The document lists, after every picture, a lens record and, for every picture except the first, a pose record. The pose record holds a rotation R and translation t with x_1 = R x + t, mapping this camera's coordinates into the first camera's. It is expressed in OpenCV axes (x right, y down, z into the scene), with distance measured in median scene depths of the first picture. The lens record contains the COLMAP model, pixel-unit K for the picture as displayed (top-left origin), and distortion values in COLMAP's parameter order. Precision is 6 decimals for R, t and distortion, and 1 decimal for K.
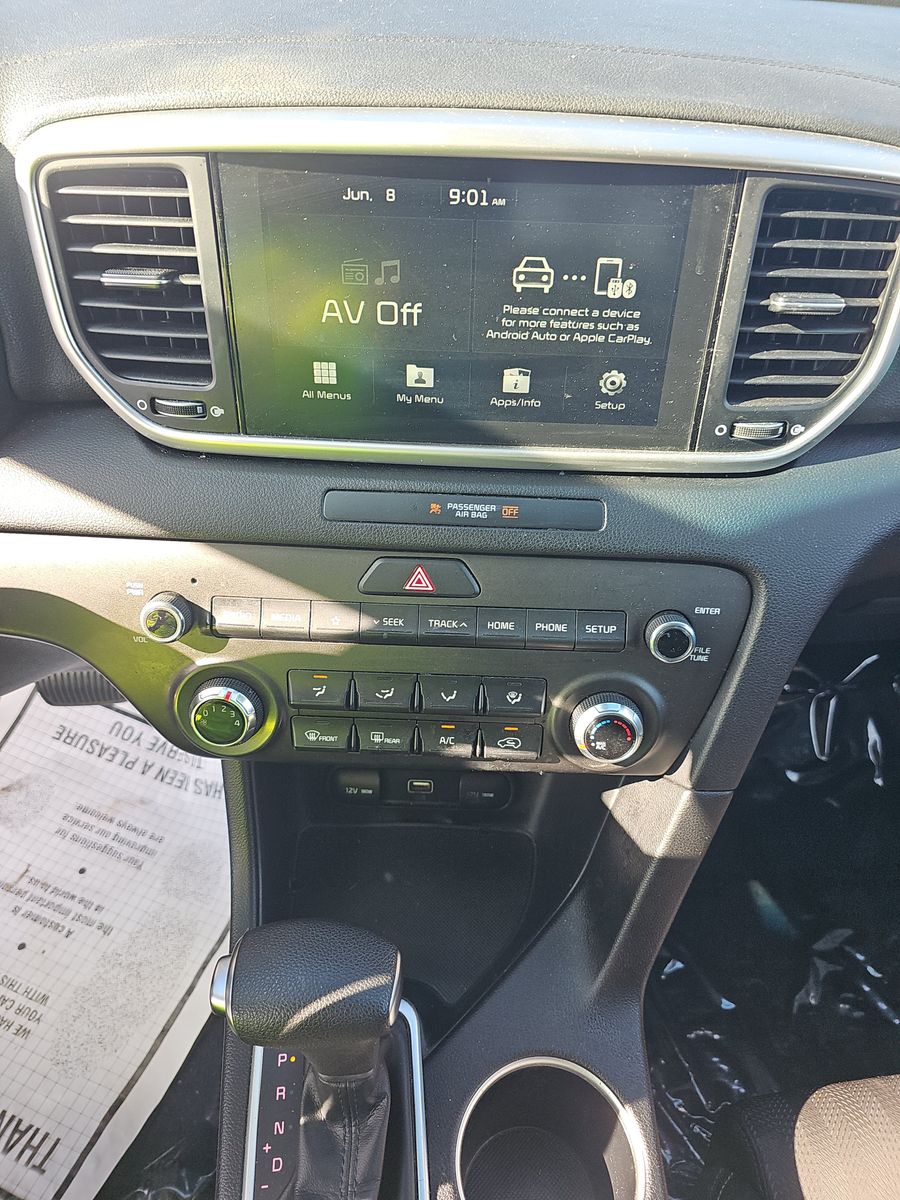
lens RADIAL K [[814.2, 0, 443.9], [0, 814.2, 596.3], [0, 0, 1]] dist [0.024540, -0.023652]
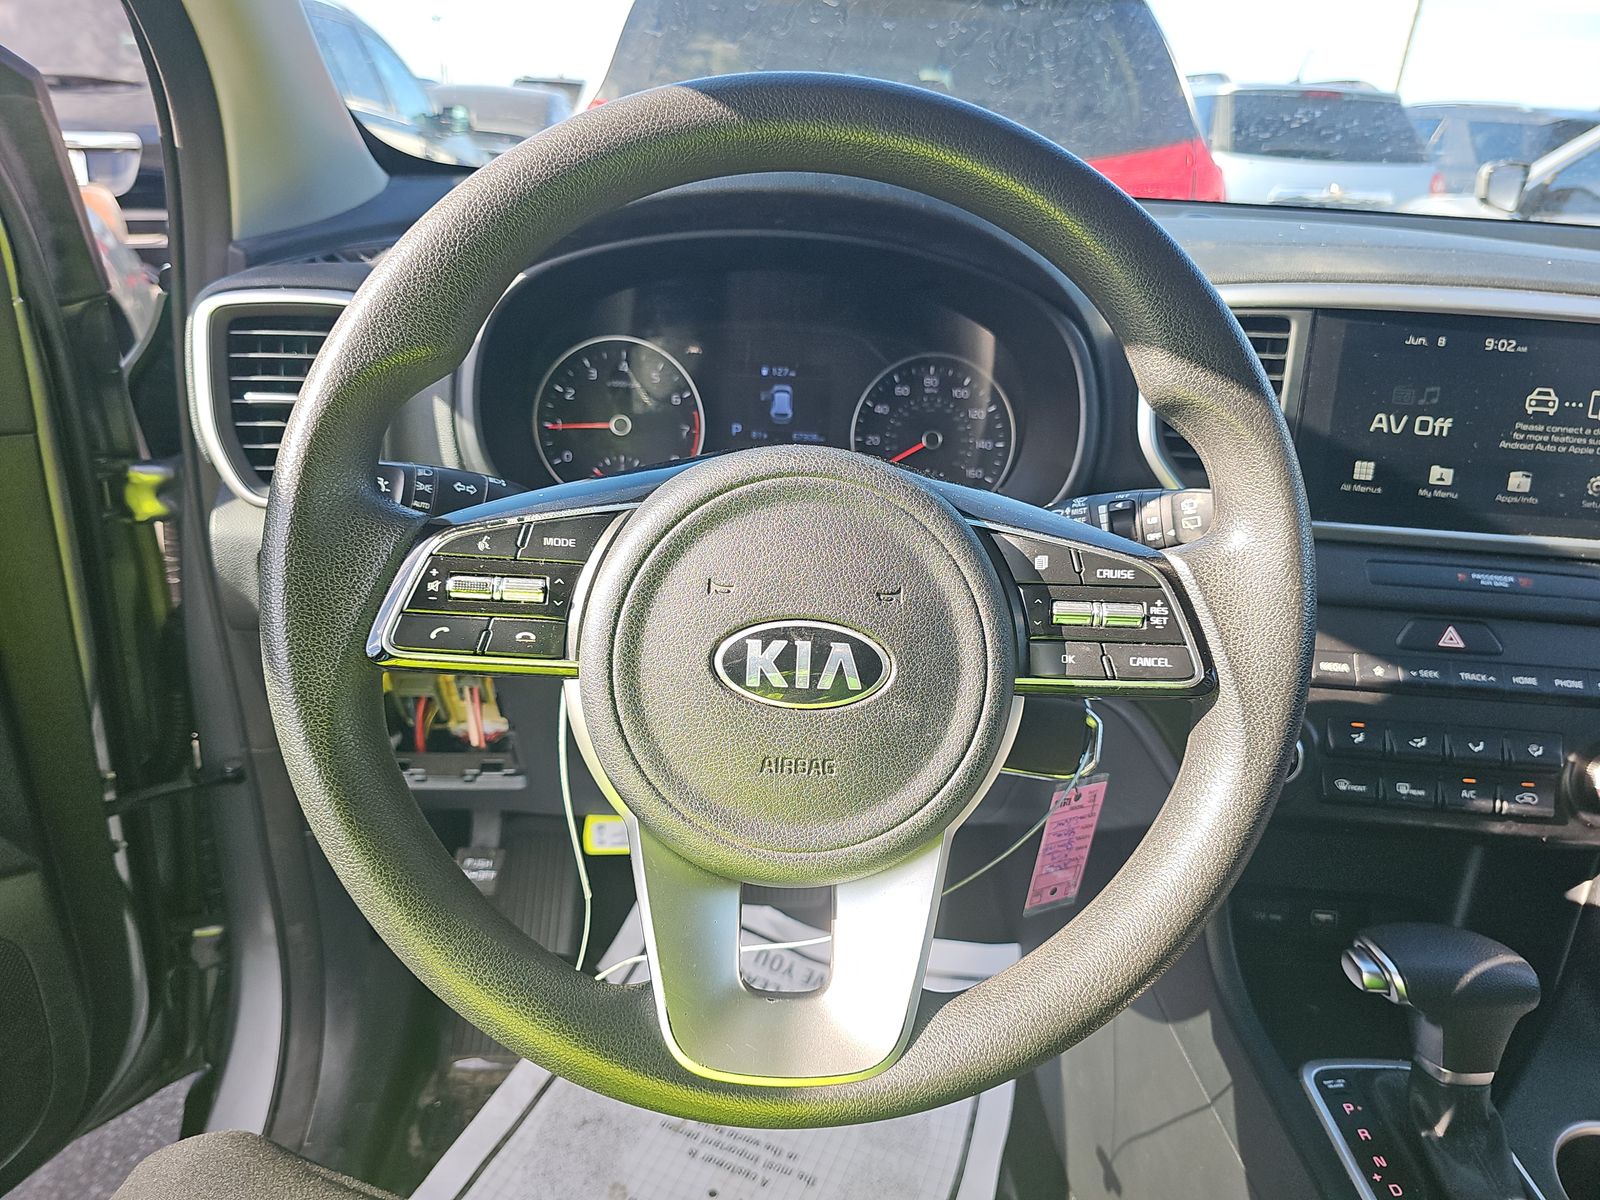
lens RADIAL K [[1085.5, 0, 804.3], [0, 1085.5, 605.2], [0, 0, 1]] dist [0.024540, -0.023652]
pose [[0.999130, 0.039906, -0.012102, -0.969493], [-0.041667, 0.943786, -0.327920, 0.503418], [-0.001664, 0.328139, 0.944628, -0.510439]]
